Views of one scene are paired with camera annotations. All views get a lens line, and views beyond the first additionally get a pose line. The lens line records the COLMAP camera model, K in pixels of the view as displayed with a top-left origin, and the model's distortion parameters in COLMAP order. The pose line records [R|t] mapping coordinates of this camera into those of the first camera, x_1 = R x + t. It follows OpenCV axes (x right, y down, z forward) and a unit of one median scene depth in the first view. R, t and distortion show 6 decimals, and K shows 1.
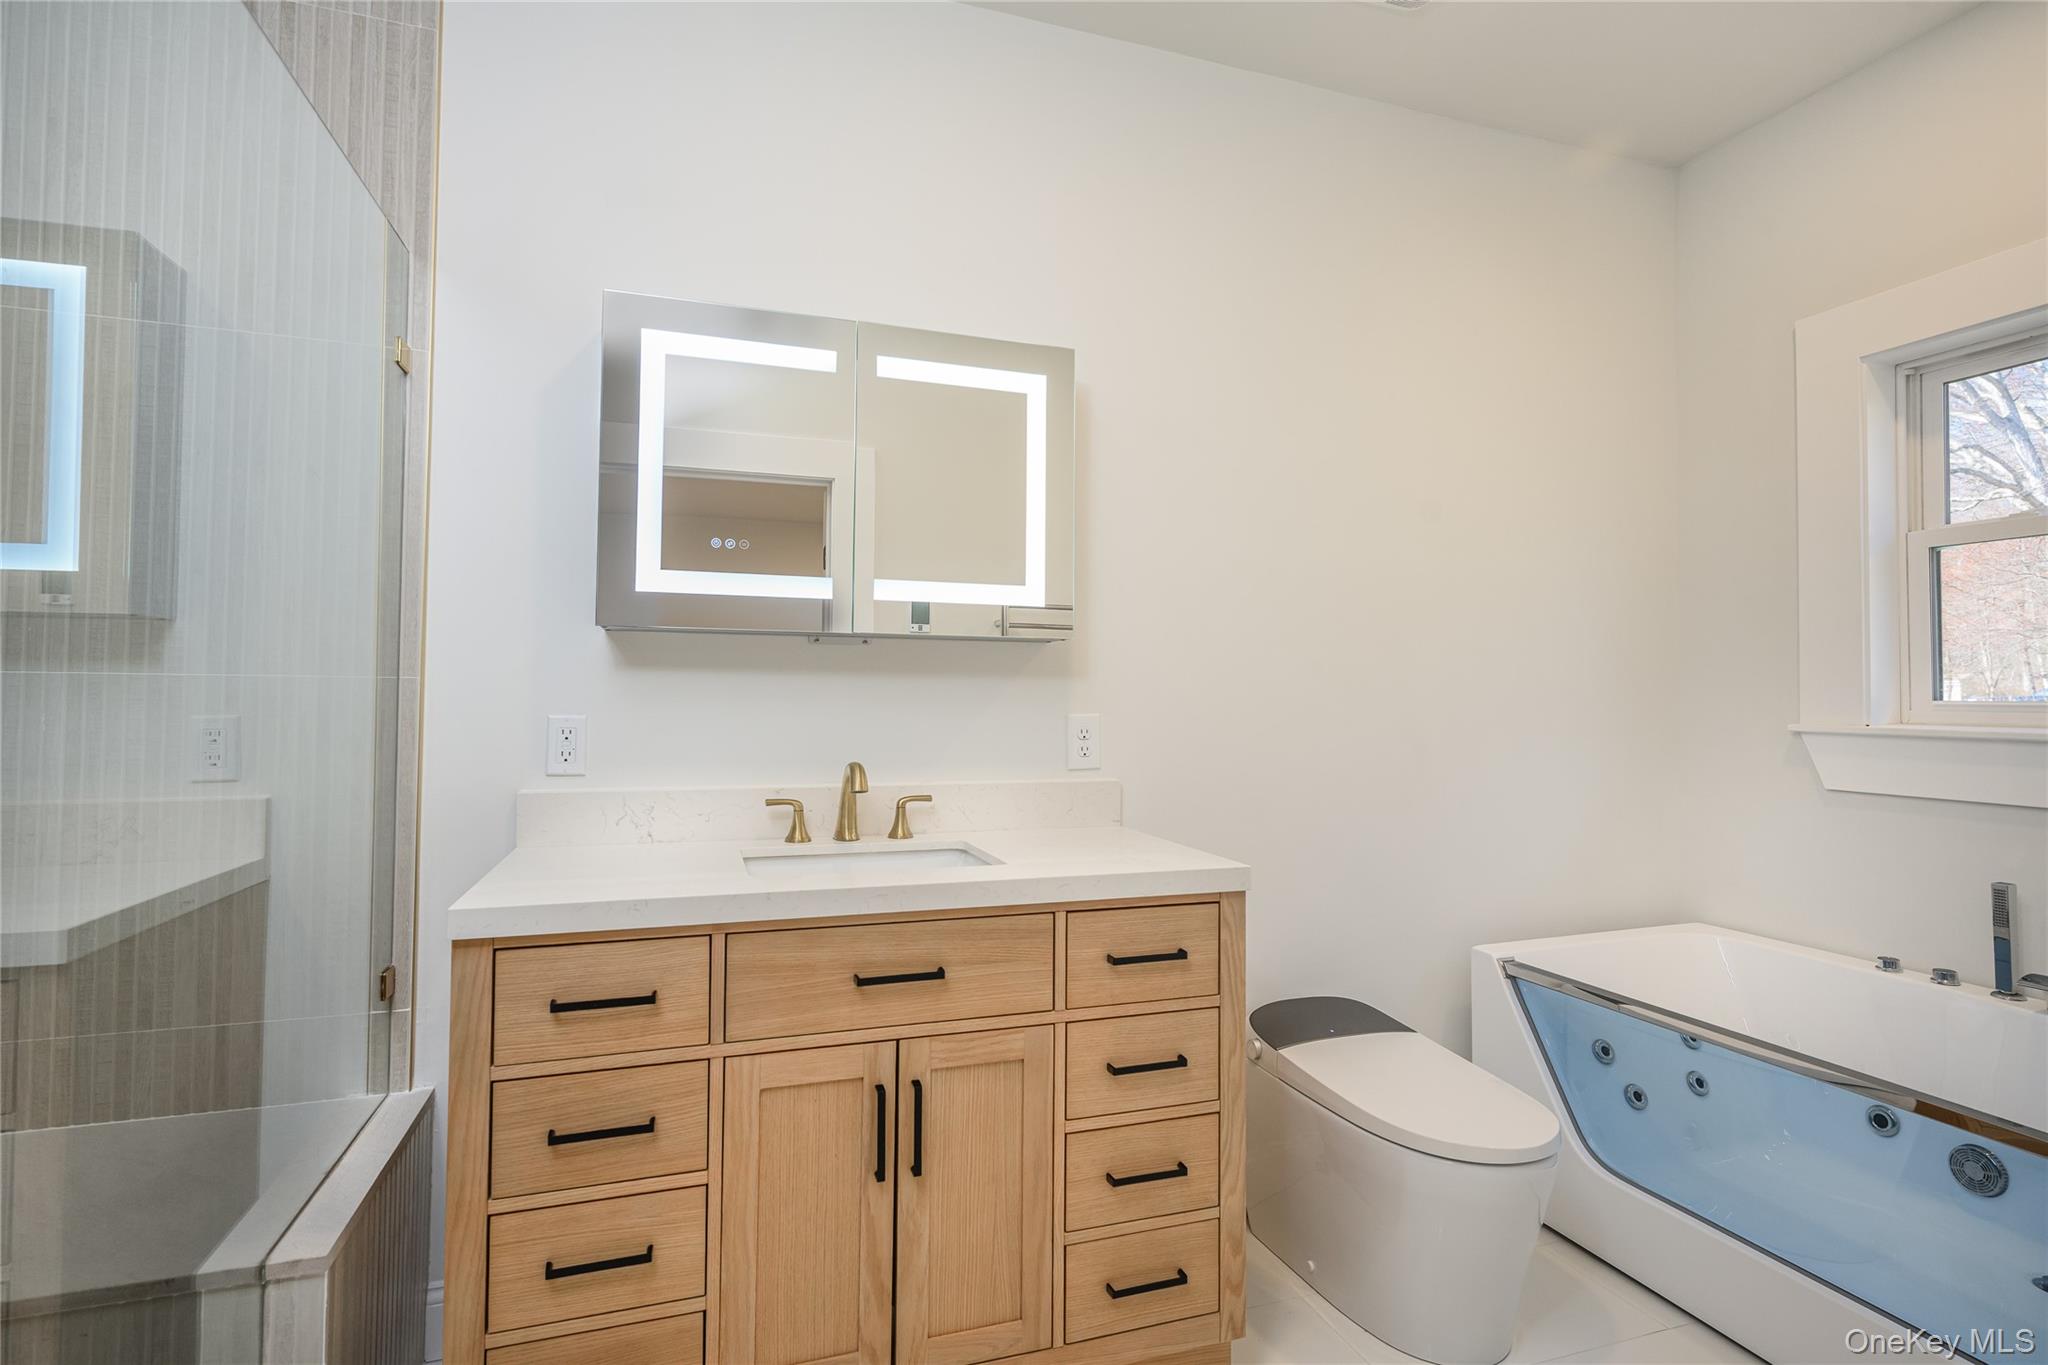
lens RADIAL K [[974.7, 0, 1024.0], [0, 974.7, 682.5], [0, 0, 1]] dist [-0.001455, -0.000077]
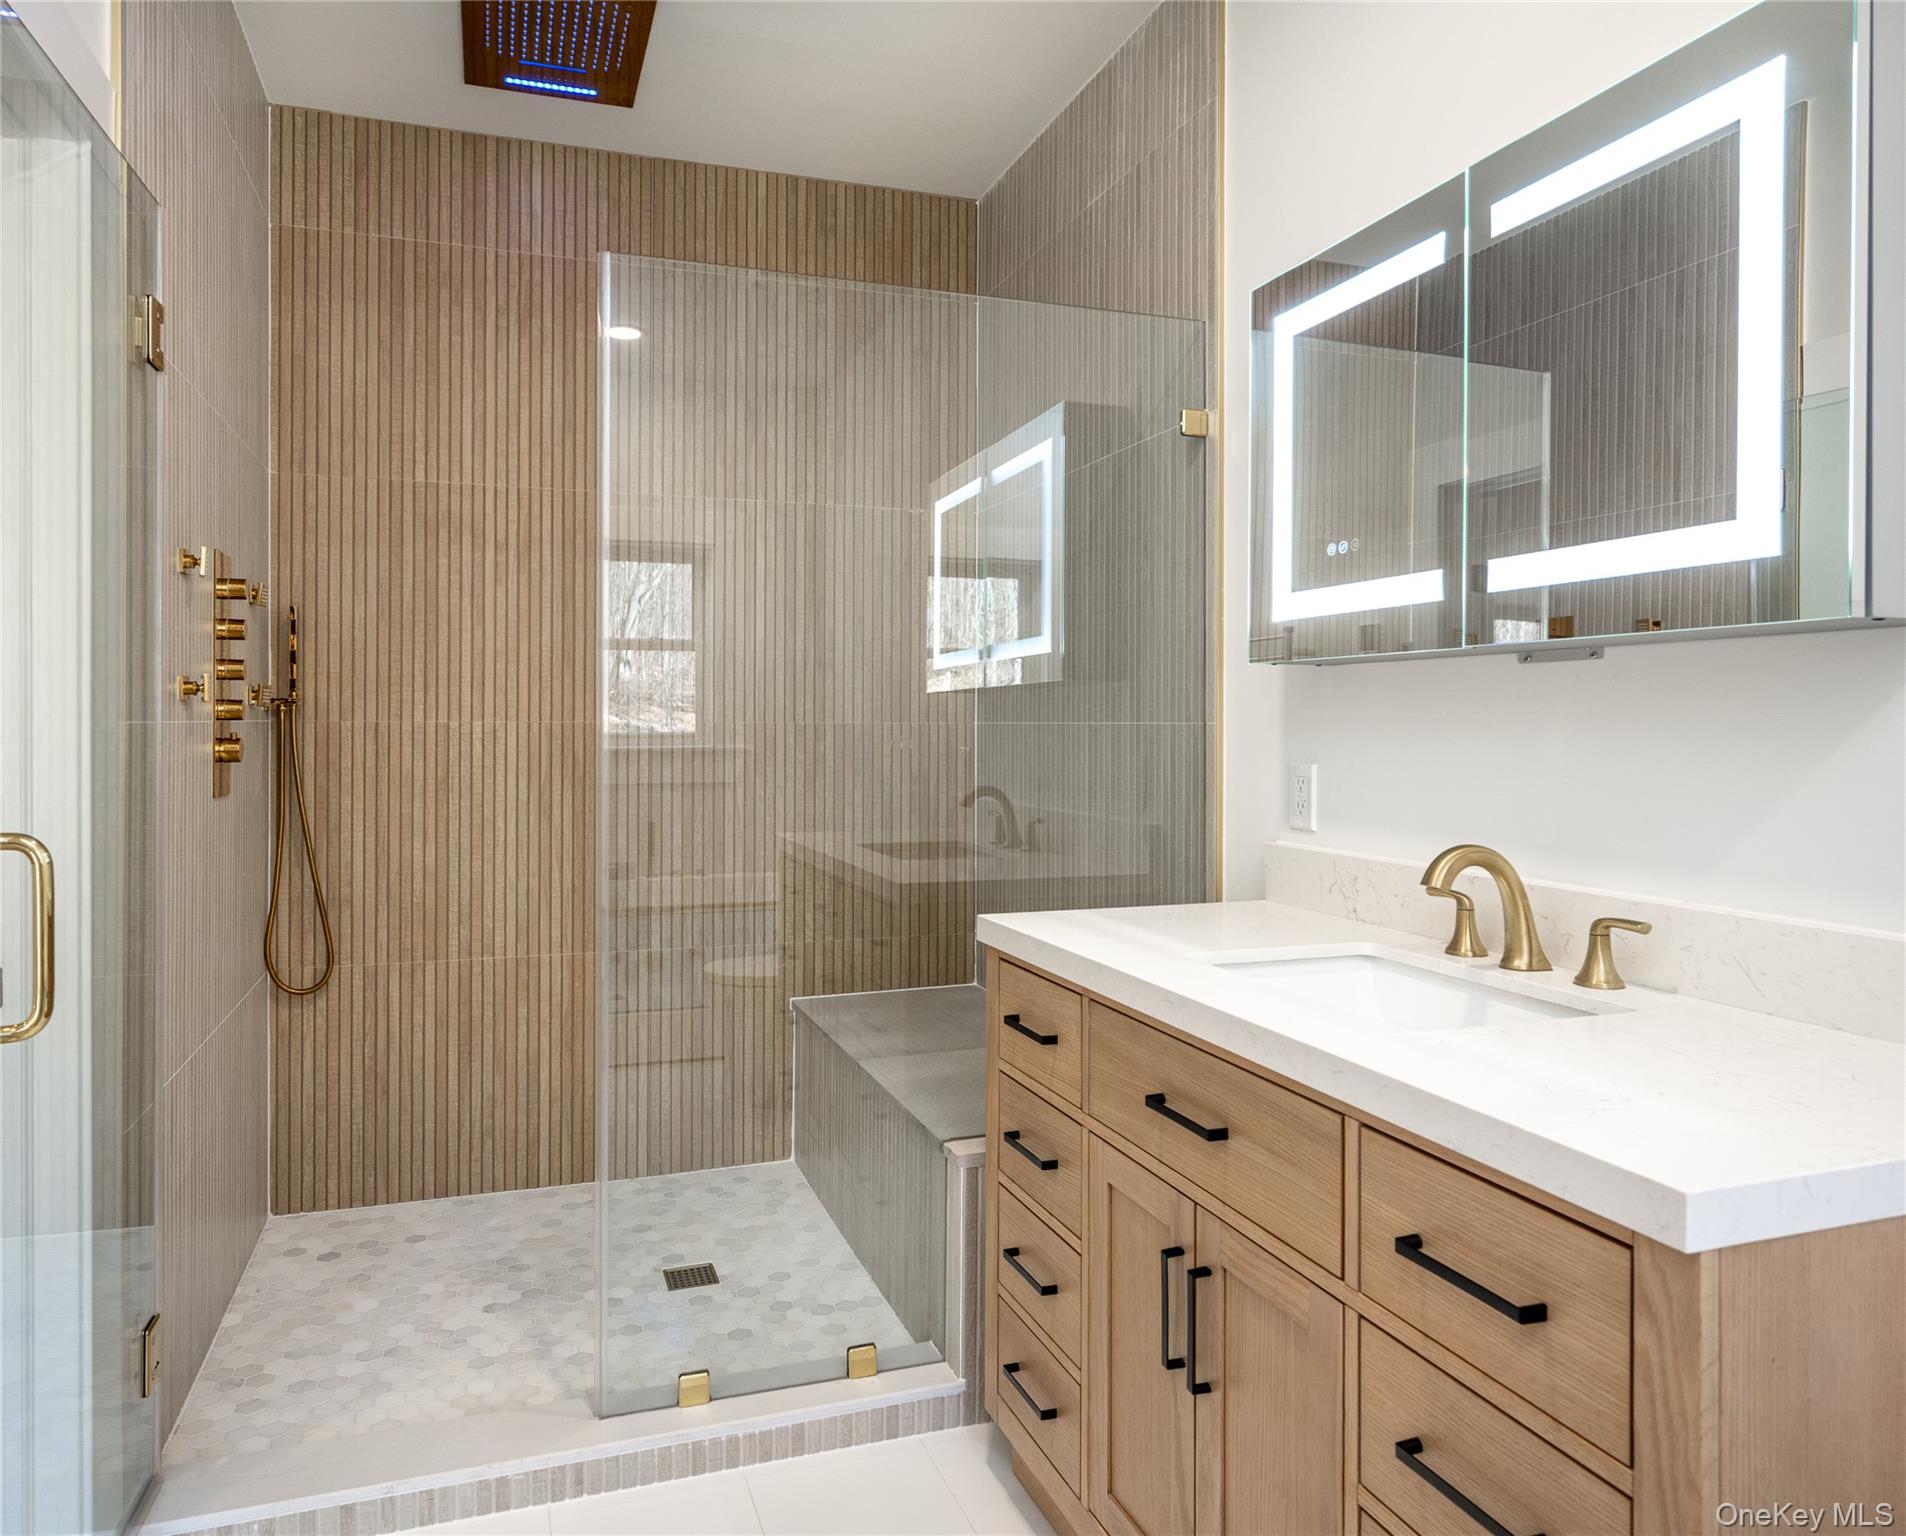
lens RADIAL K [[1269.7, 0, 950.4], [0, 1269.7, 734.3], [0, 0, 1]] dist [-0.003630, -0.000896]
pose [[-0.001163, 0.002438, -0.999996, 0.724907], [0.017714, 0.999840, 0.002417, -0.001137], [0.999842, -0.017711, -0.001207, 0.696869]]
